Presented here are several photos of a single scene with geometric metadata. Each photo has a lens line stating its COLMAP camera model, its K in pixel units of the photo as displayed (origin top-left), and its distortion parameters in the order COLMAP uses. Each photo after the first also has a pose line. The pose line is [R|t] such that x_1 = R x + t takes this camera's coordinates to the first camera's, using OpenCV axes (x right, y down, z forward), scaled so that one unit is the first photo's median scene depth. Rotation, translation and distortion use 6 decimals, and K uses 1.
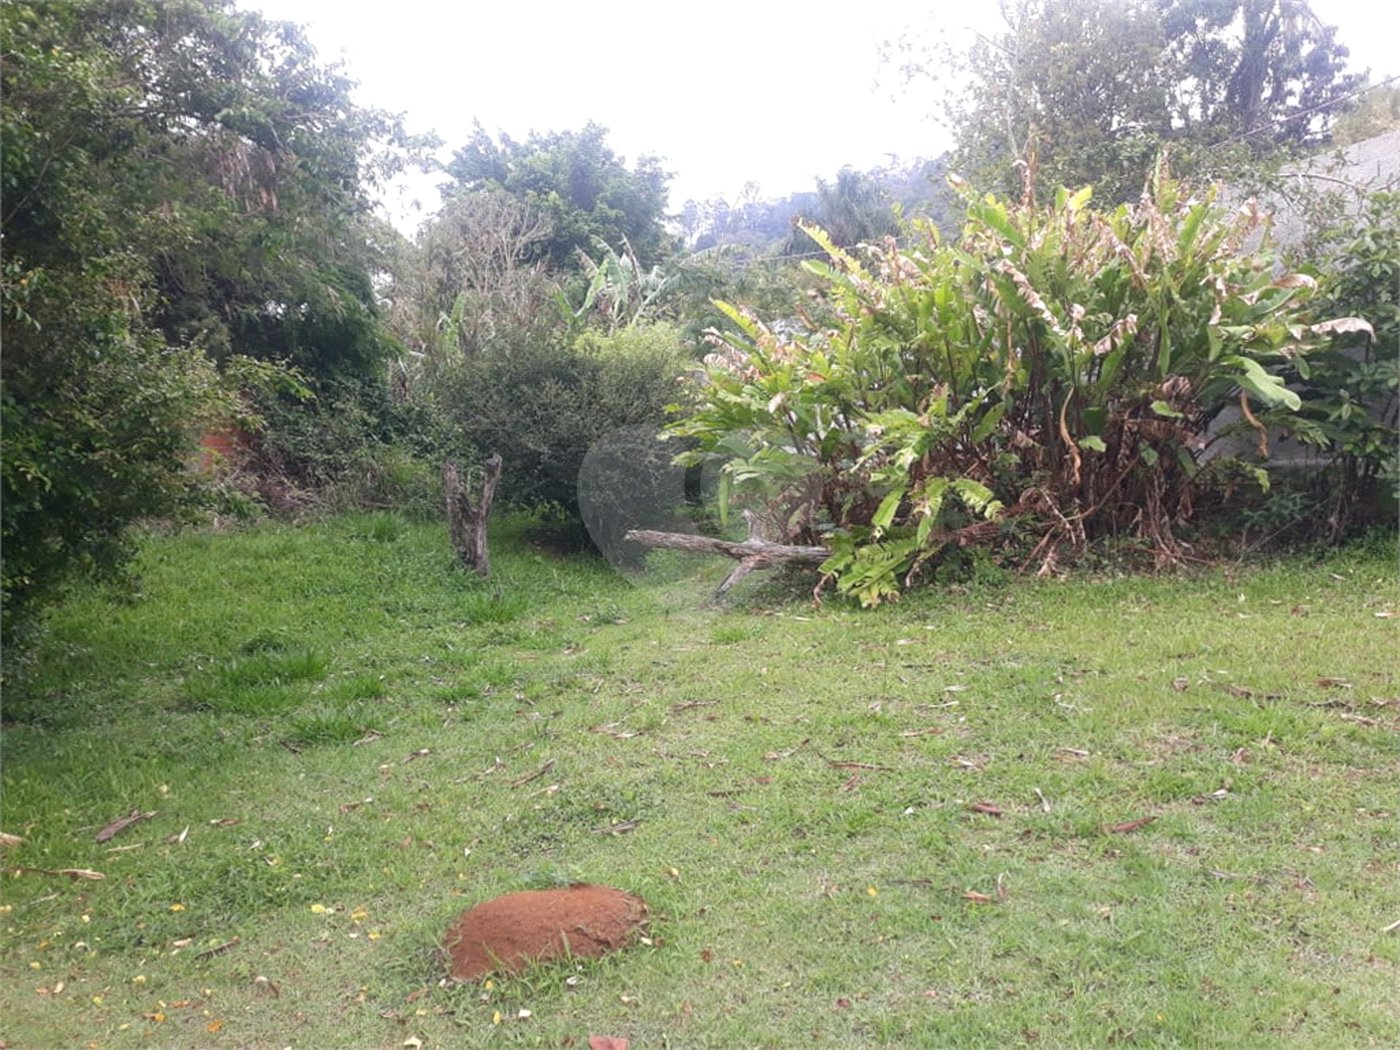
lens RADIAL K [[1187.9, 0, 699.9], [0, 1187.9, 443.9], [0, 0, 1]] dist [0.016966, -0.028381]
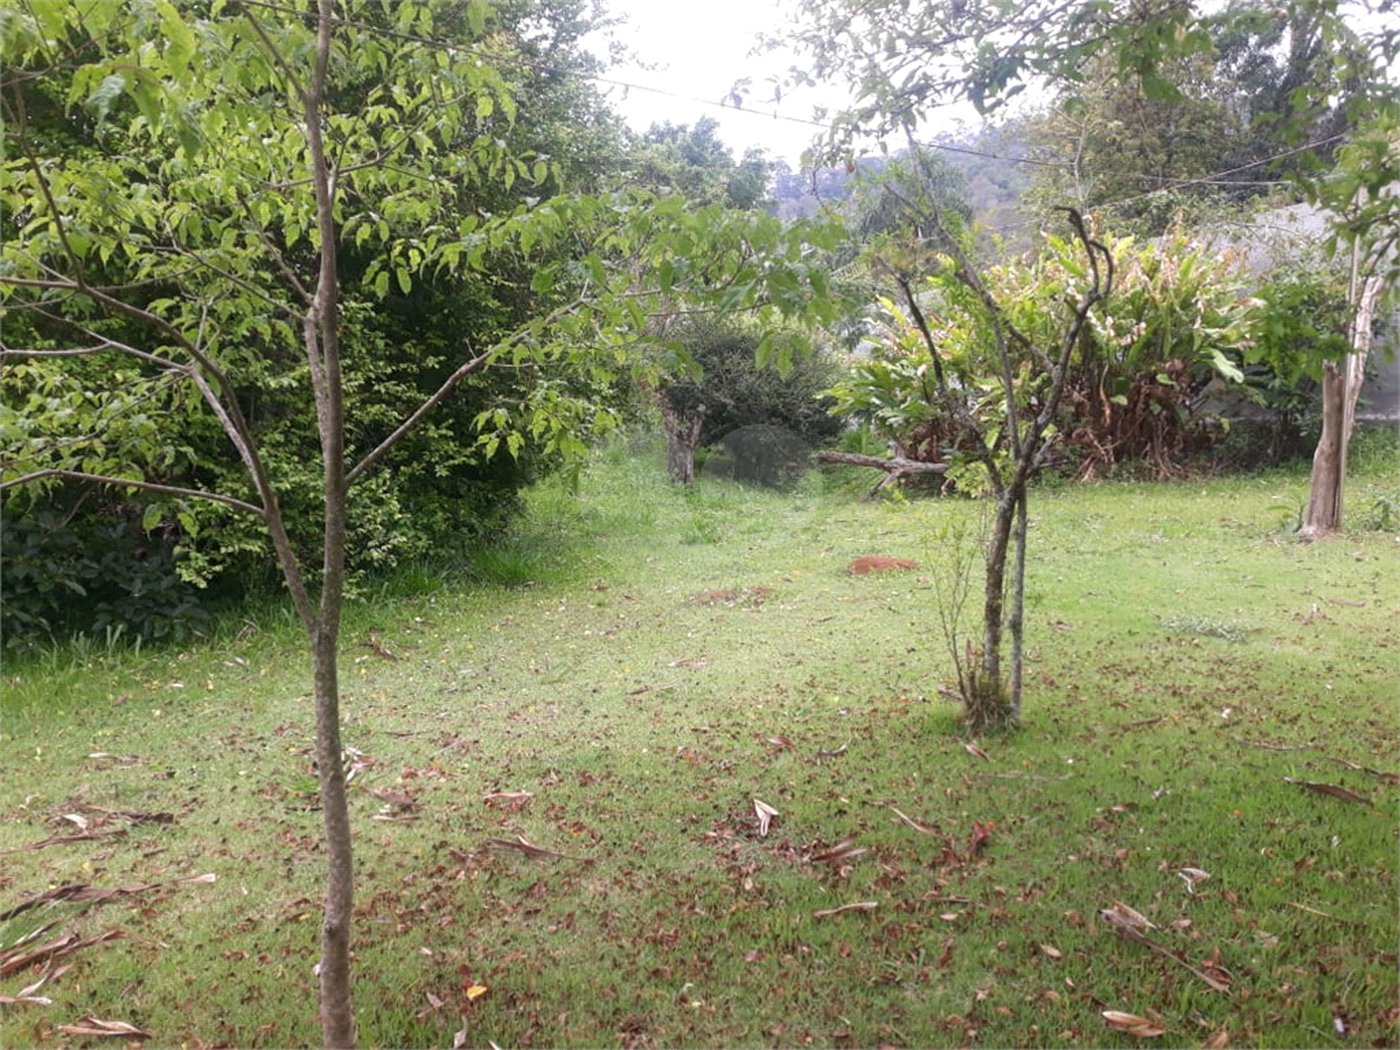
lens RADIAL K [[1146.3, 0, 715.3], [0, 1146.3, 491.2], [0, 0, 1]] dist [0.015678, -0.021838]
pose [[0.998953, 0.024451, -0.038677, -0.147775], [-0.021576, 0.997092, 0.073093, 0.020216], [0.040352, -0.072182, 0.996575, -0.556247]]
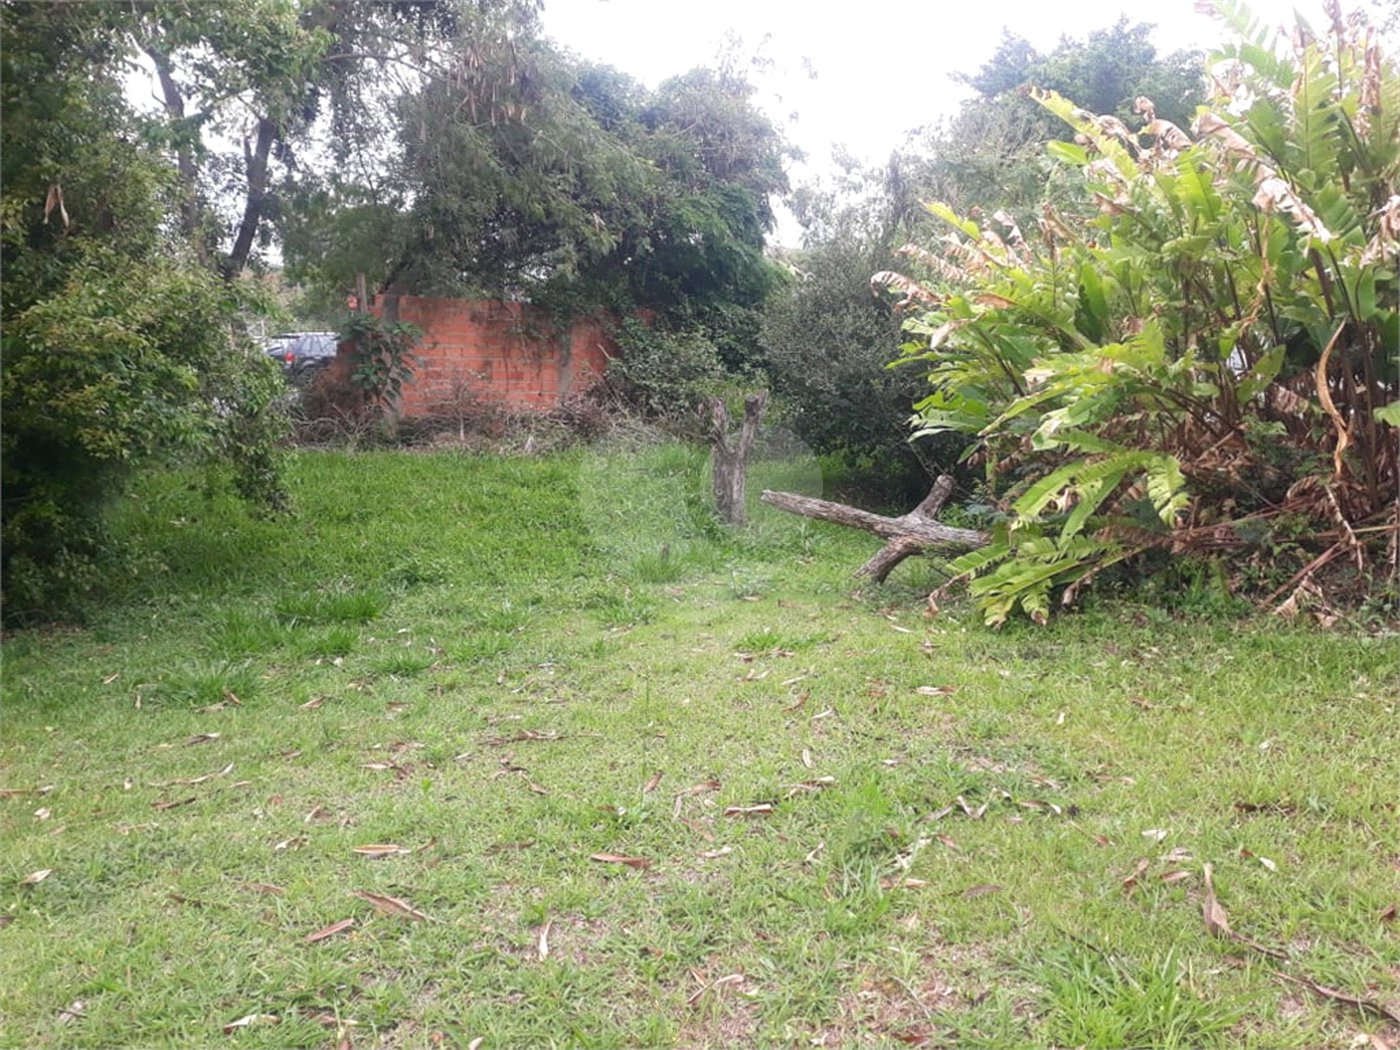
lens RADIAL K [[1165.4, 0, 703.1], [0, 1165.4, 482.1], [0, 0, 1]] dist [0.084778, -0.179354]
pose [[0.883400, 0.078853, -0.461938, 0.291705], [-0.036816, 0.994373, 0.099334, -0.011822], [0.467171, -0.070745, 0.881332, 0.288171]]
